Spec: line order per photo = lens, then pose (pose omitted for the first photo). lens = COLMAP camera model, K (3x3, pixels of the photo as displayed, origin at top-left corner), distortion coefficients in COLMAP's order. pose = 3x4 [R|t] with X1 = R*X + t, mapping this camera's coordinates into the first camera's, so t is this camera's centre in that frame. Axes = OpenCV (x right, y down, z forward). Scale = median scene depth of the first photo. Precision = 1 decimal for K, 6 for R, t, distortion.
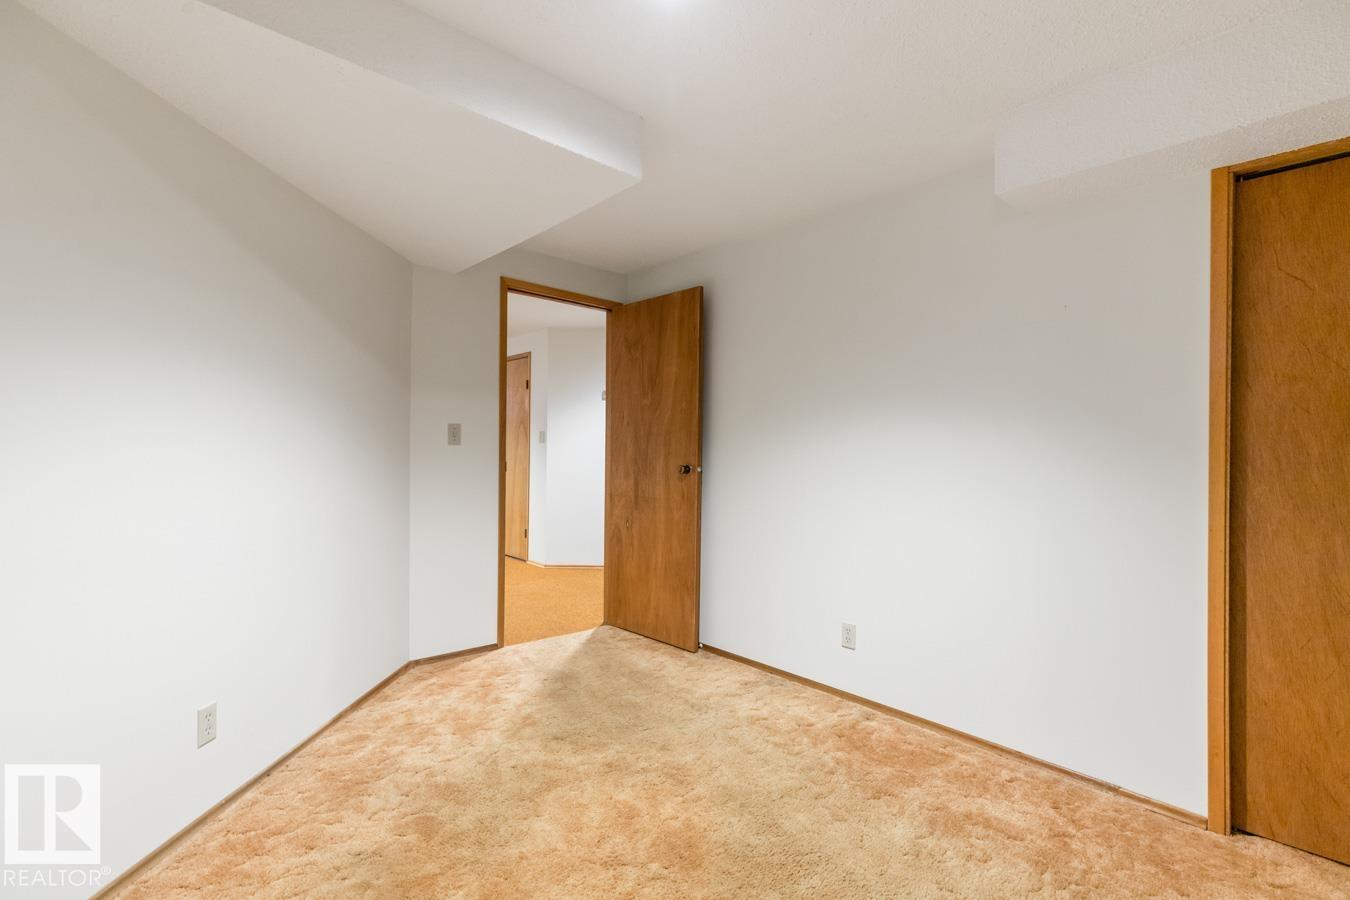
lens RADIAL K [[629.7, 0, 675.2], [0, 629.7, 450.2], [0, 0, 1]] dist [-0.002351, 0.000267]
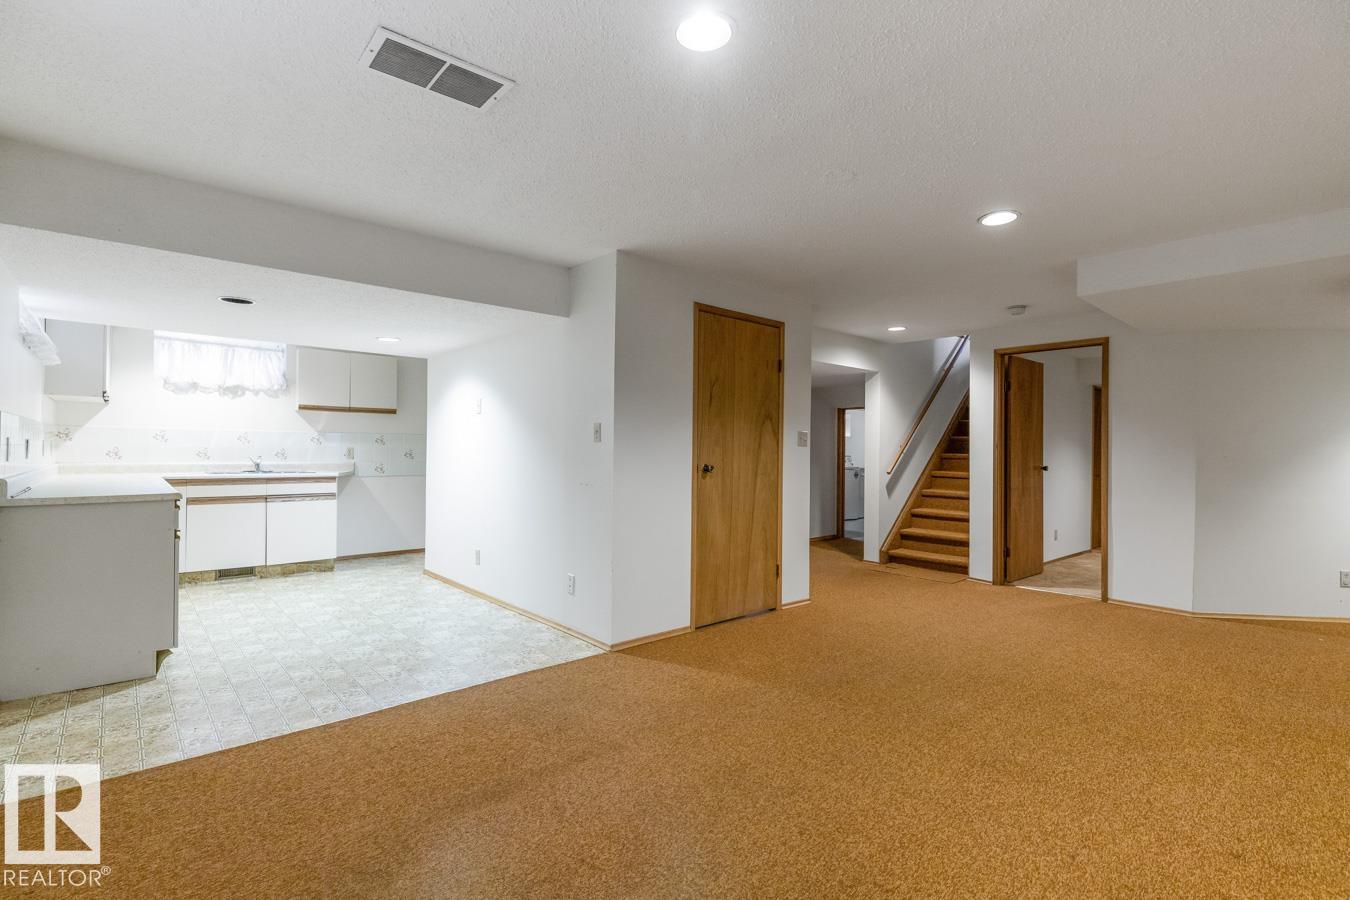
lens RADIAL K [[629.7, 0, 678.9], [0, 629.7, 451.2], [0, 0, 1]] dist [-0.002351, 0.000267]
pose [[-0.001257, -0.005575, 0.999984, -0.948198], [-0.007379, 0.999957, 0.005566, -0.008479], [-0.999972, -0.007372, -0.001299, 1.099596]]
